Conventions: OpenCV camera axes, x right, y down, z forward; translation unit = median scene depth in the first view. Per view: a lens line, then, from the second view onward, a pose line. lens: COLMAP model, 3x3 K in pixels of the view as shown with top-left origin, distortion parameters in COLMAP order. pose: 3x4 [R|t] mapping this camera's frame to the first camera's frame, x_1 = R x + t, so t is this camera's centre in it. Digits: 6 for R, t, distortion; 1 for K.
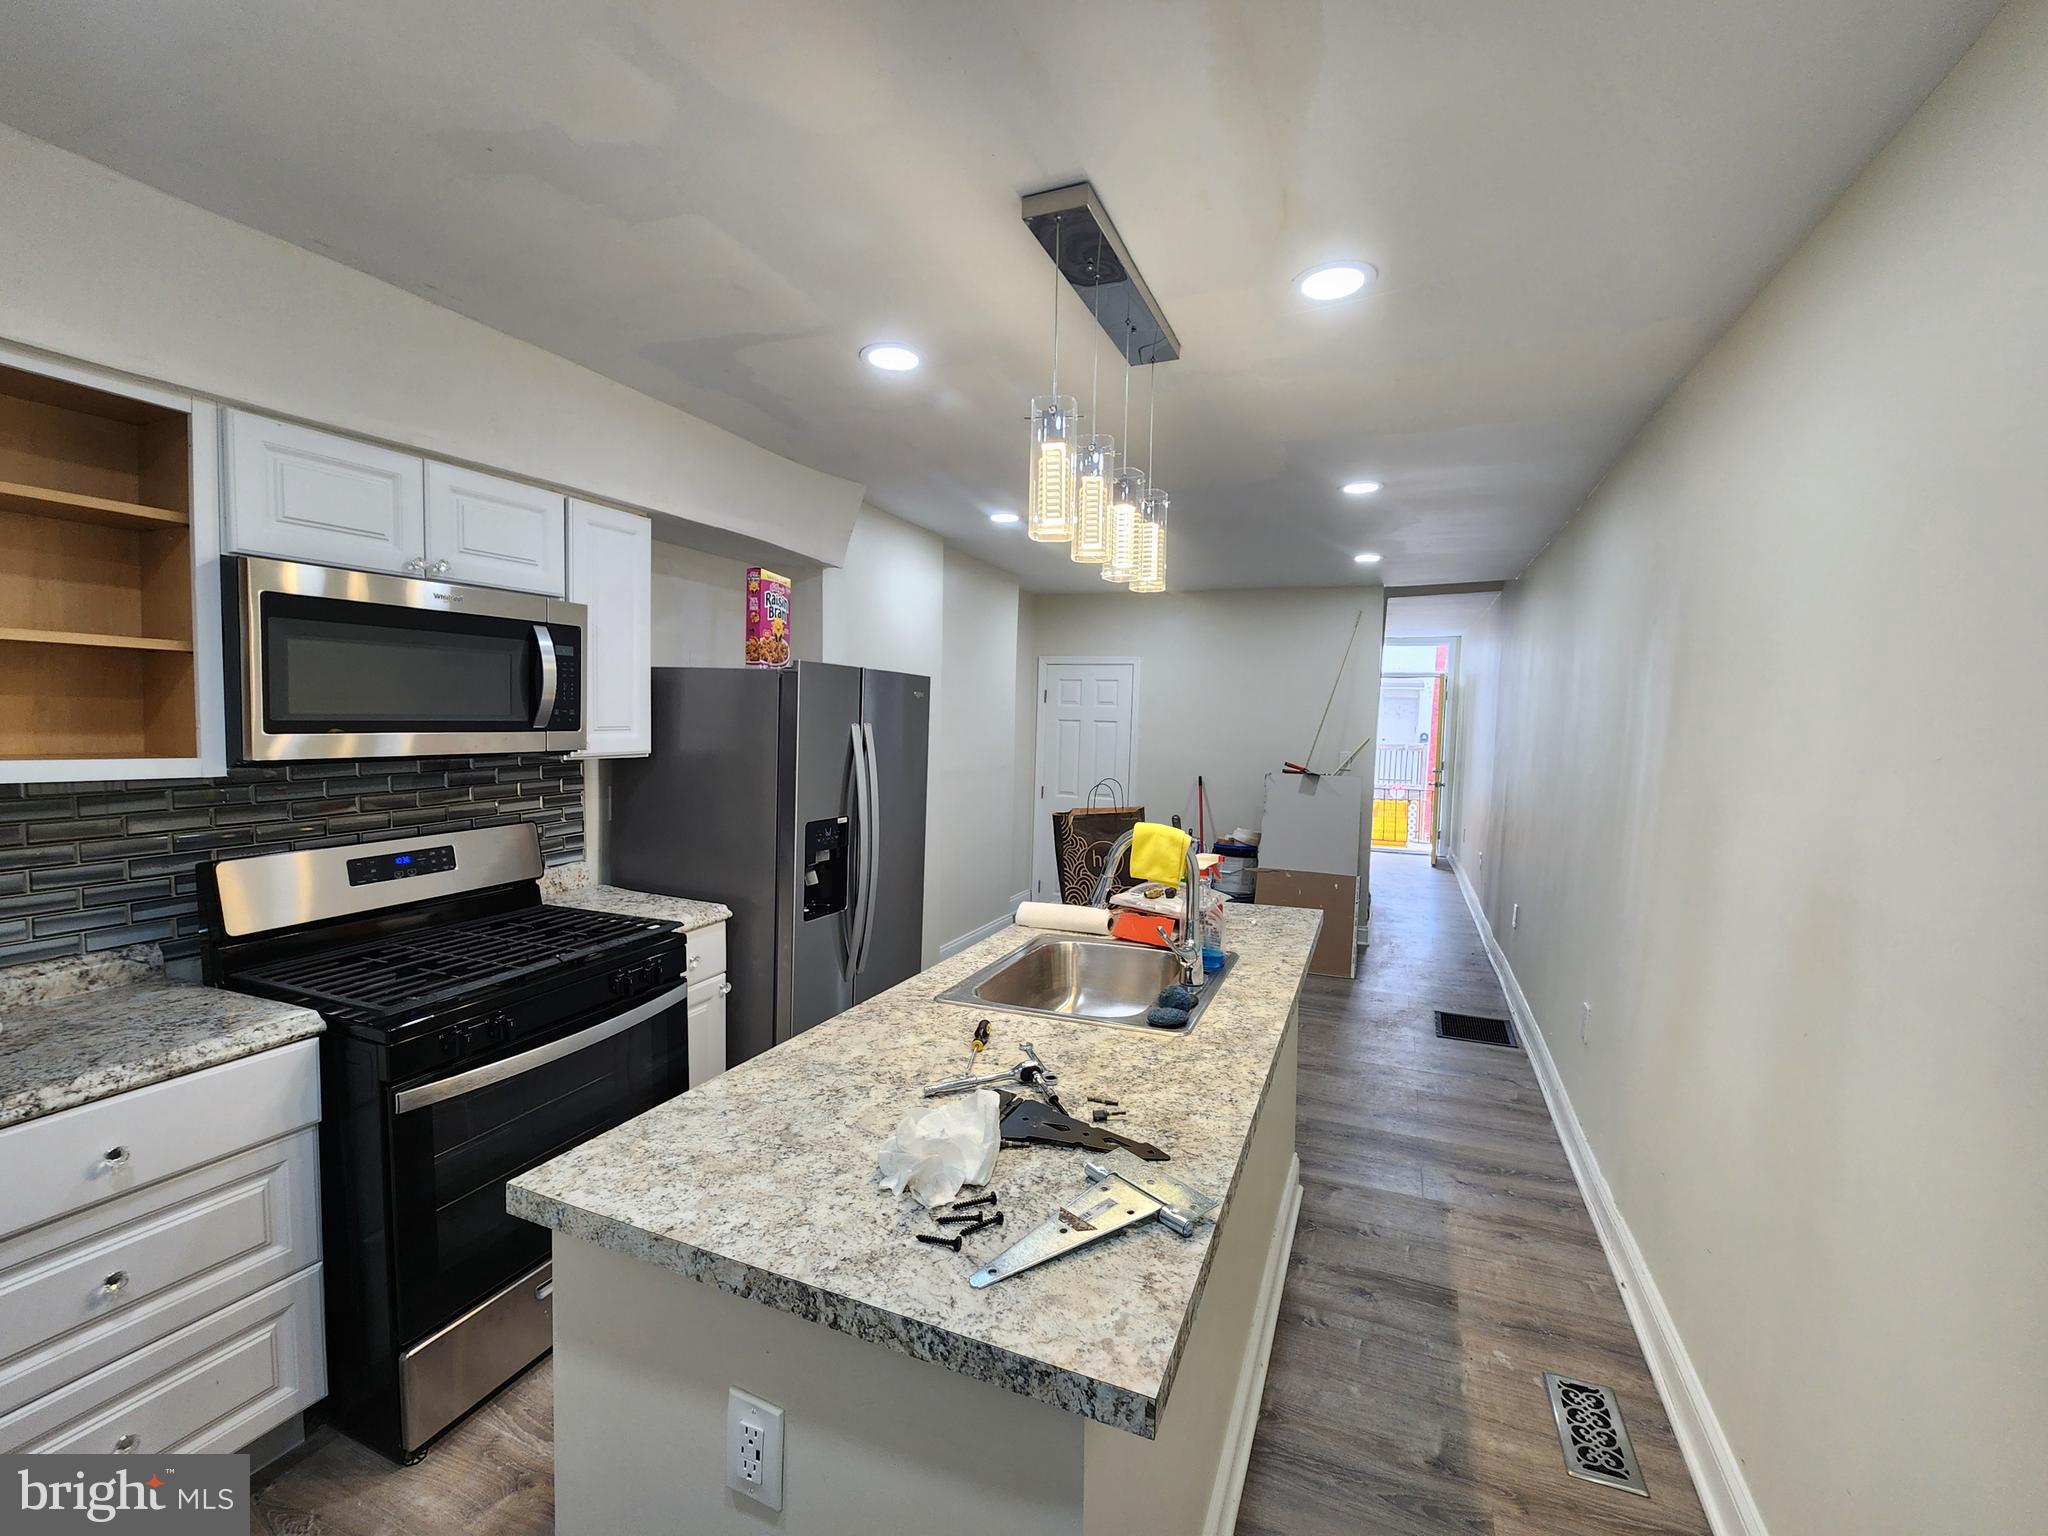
lens RADIAL K [[849.7, 0, 1020.8], [0, 849.7, 777.8], [0, 0, 1]] dist [0.000163, -0.000059]
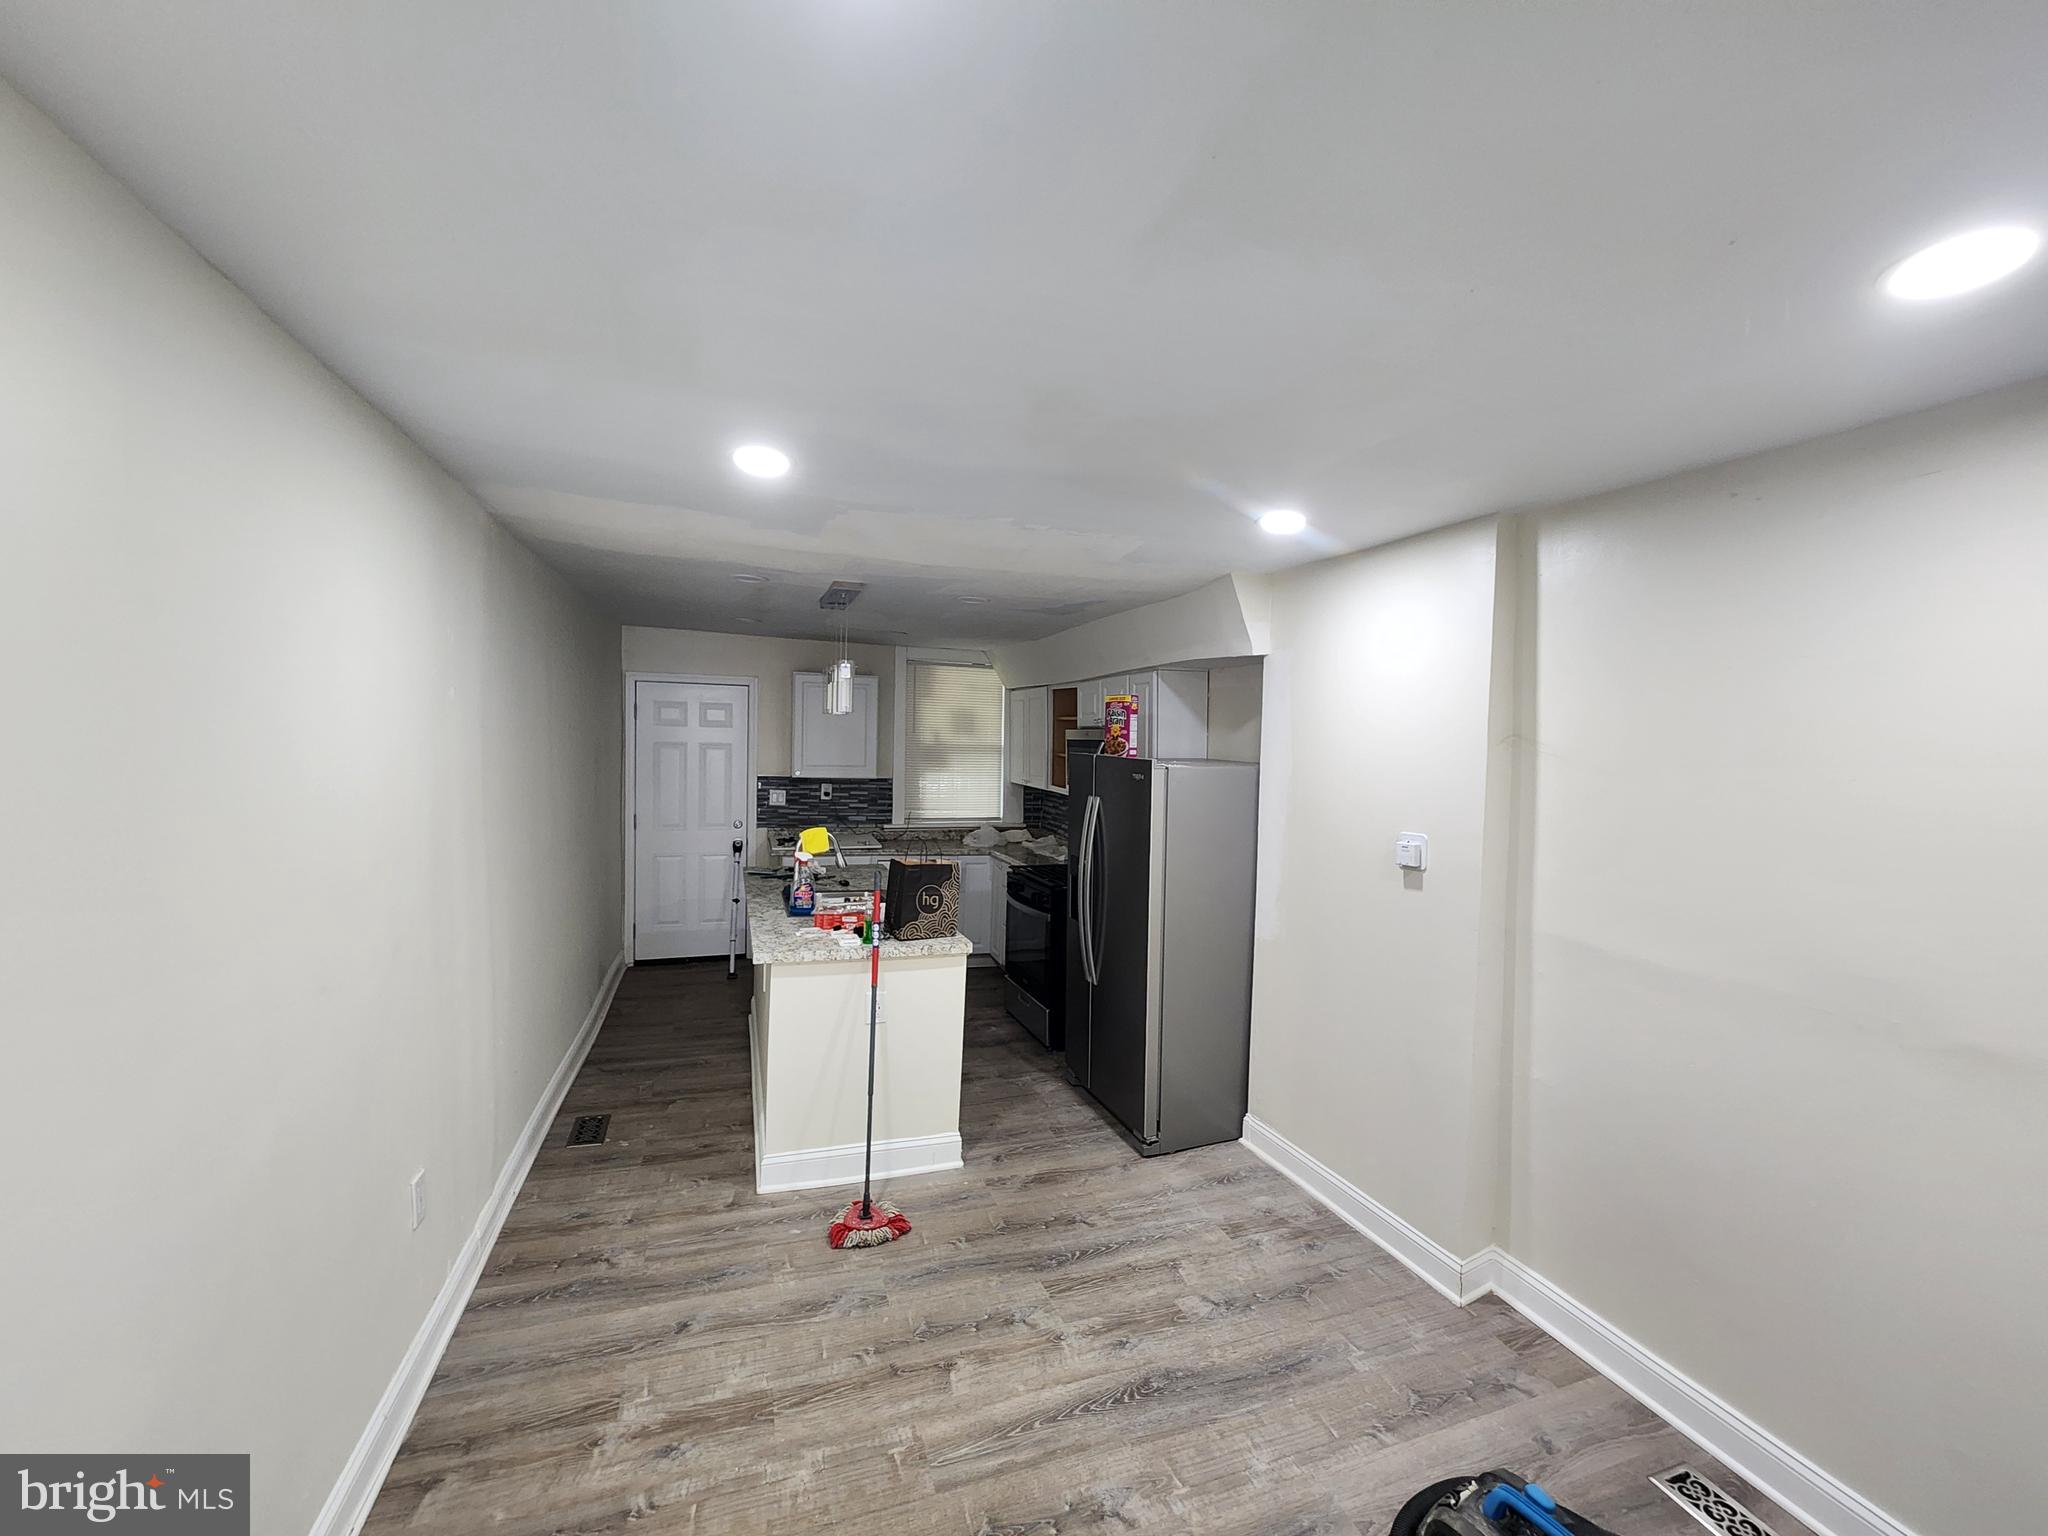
lens RADIAL K [[849.7, 0, 1020.8], [0, 849.7, 777.8], [0, 0, 1]] dist [0.000163, -0.000059]
pose [[-0.746206, -0.008541, -0.665660, 0.921459], [-0.082142, 0.993458, 0.079334, -0.222601], [0.660628, 0.113878, -0.742026, 2.235654]]
